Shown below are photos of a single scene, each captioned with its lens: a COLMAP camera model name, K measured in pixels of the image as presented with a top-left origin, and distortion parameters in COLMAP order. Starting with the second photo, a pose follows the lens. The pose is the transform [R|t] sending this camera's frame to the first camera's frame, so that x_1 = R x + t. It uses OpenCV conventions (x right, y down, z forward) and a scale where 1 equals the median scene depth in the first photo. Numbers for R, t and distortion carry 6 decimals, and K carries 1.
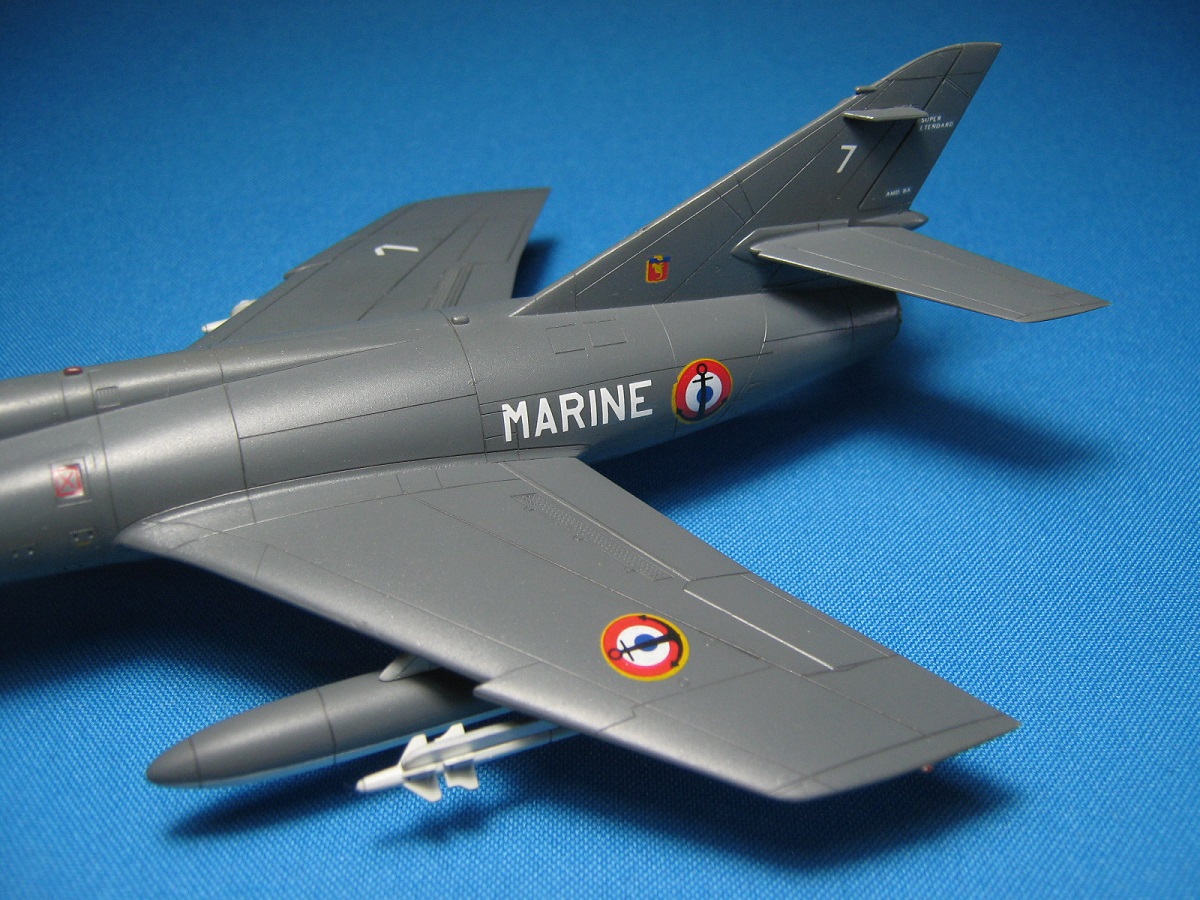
lens RADIAL K [[1340.2, 0, 600.0], [0, 1340.2, 450.0], [0, 0, 1]] dist [-0.122343, 0.013886]
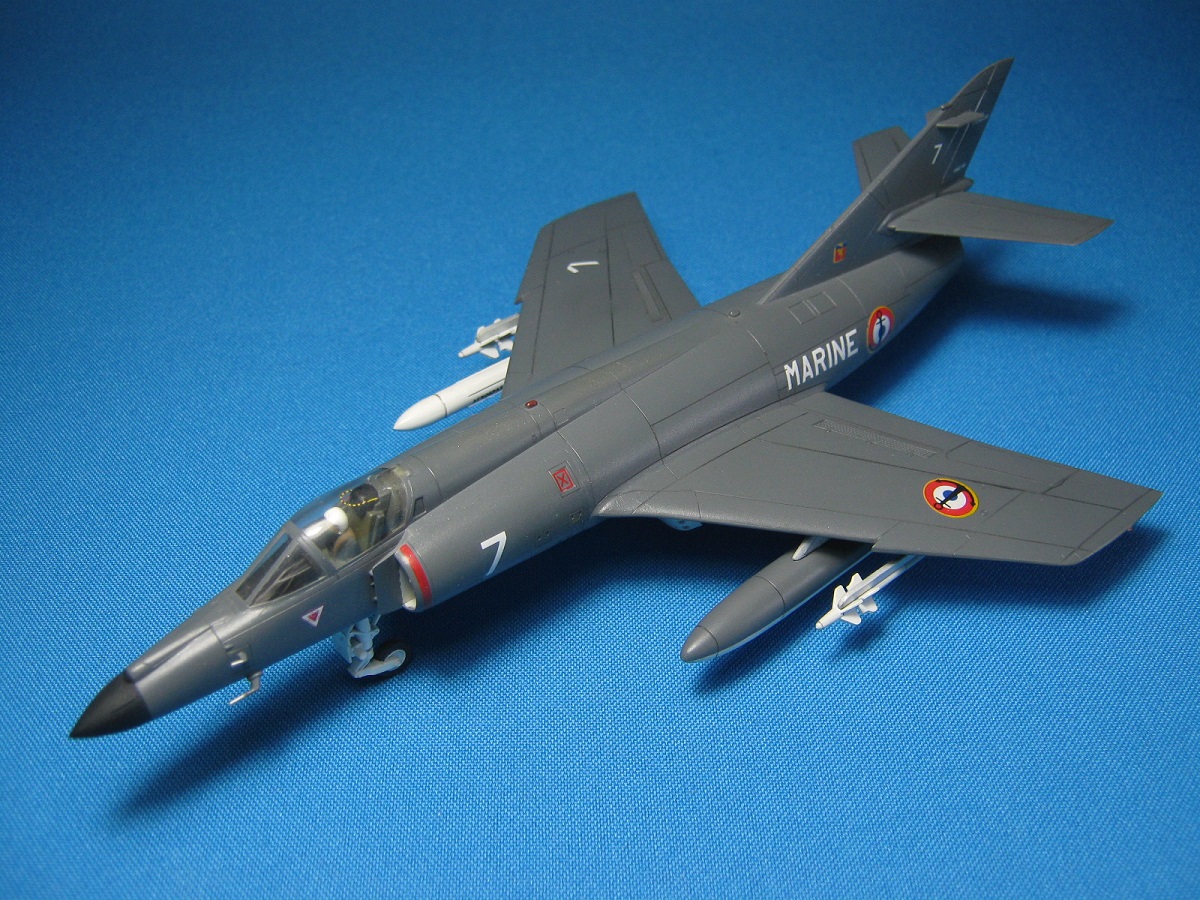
lens RADIAL K [[1356.0, 0, 600.0], [0, 1356.0, 450.0], [0, 0, 1]] dist [-0.121663, 0.039056]
pose [[0.949850, -0.218432, 0.223769, -0.586002], [0.202254, 0.974896, 0.093122, -0.116832], [-0.238493, -0.043194, 0.970183, -0.369850]]
